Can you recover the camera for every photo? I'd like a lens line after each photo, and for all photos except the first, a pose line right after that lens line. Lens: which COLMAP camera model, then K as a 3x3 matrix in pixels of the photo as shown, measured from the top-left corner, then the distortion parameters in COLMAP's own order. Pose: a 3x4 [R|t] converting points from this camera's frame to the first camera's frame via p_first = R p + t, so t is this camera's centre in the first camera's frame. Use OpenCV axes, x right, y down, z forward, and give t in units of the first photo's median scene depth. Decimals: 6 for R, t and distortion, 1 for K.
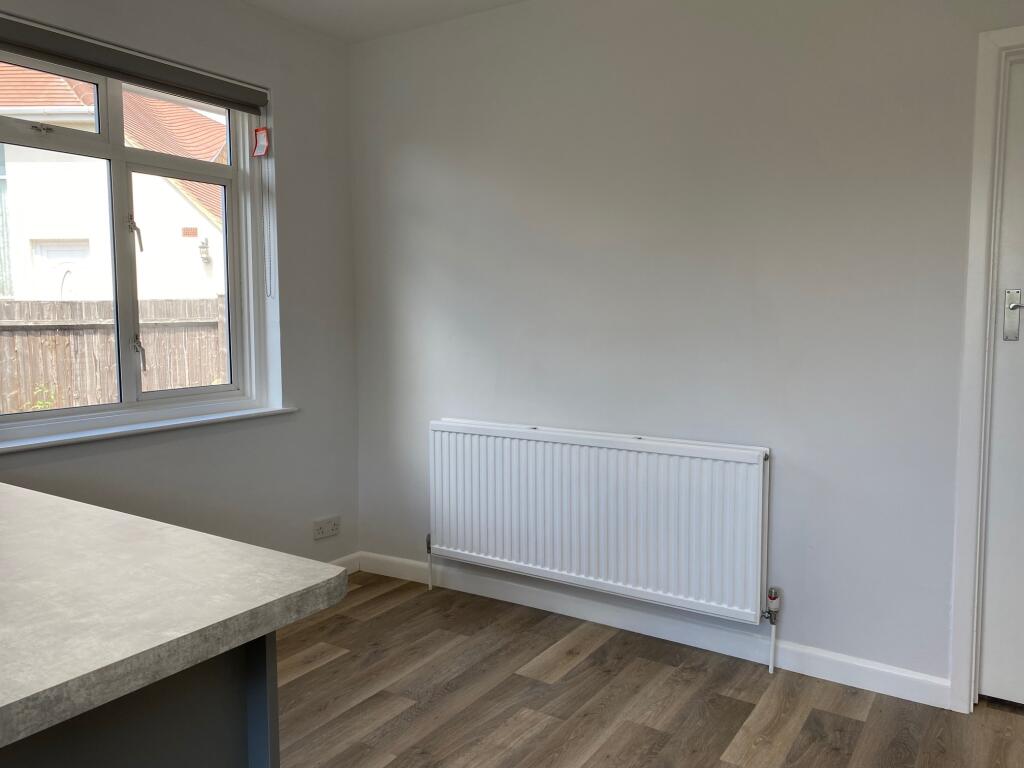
lens RADIAL K [[782.2, 0, 511.4], [0, 782.2, 378.4], [0, 0, 1]] dist [0.028367, -0.020617]
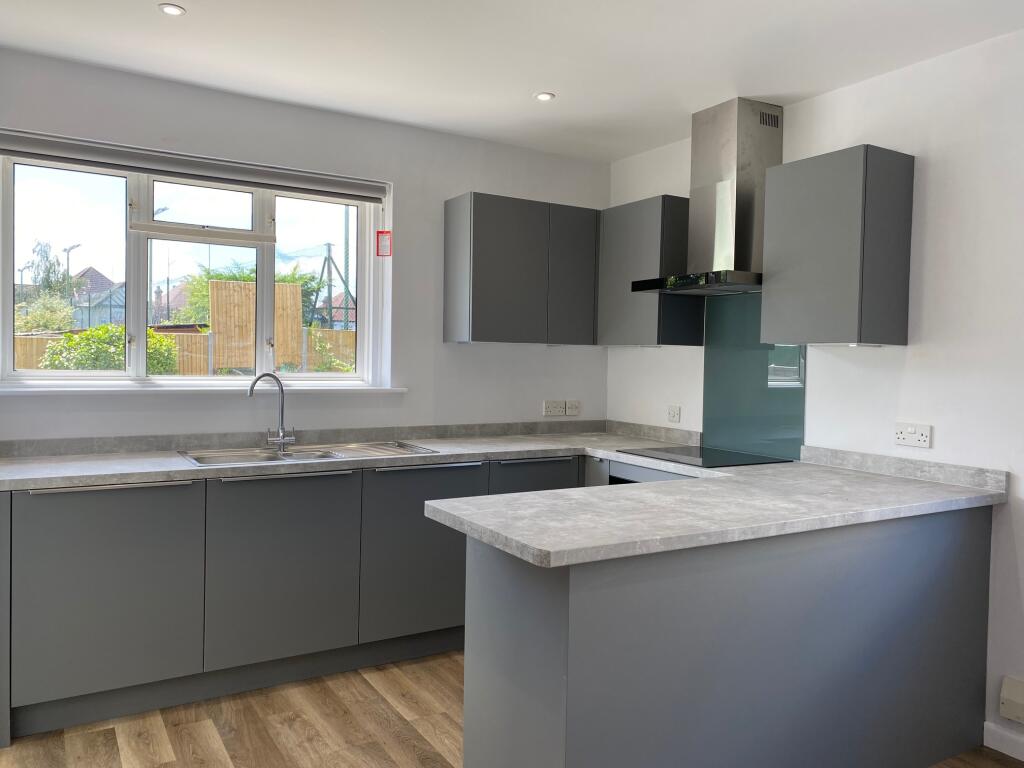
lens RADIAL K [[782.2, 0, 515.8], [0, 782.2, 385.2], [0, 0, 1]] dist [0.028367, -0.020617]
pose [[-0.432959, 0.023914, -0.901096, 1.442882], [-0.099224, 0.992309, 0.074010, -0.232357], [0.895936, 0.121454, -0.427256, 1.844488]]
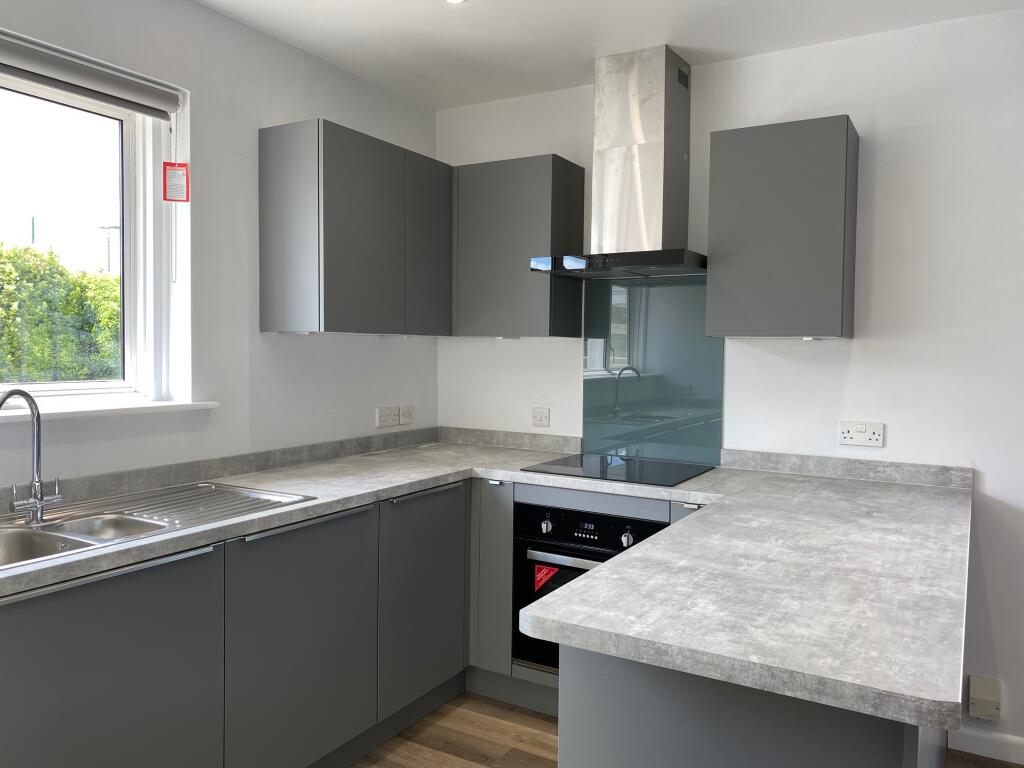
lens RADIAL K [[782.2, 0, 511.7], [0, 782.2, 378.0], [0, 0, 1]] dist [0.028367, -0.020617]
pose [[0.051827, 0.042546, -0.997749, 0.804253], [-0.100844, 0.994208, 0.037157, -0.145305], [0.993551, 0.098691, 0.055818, 0.444320]]
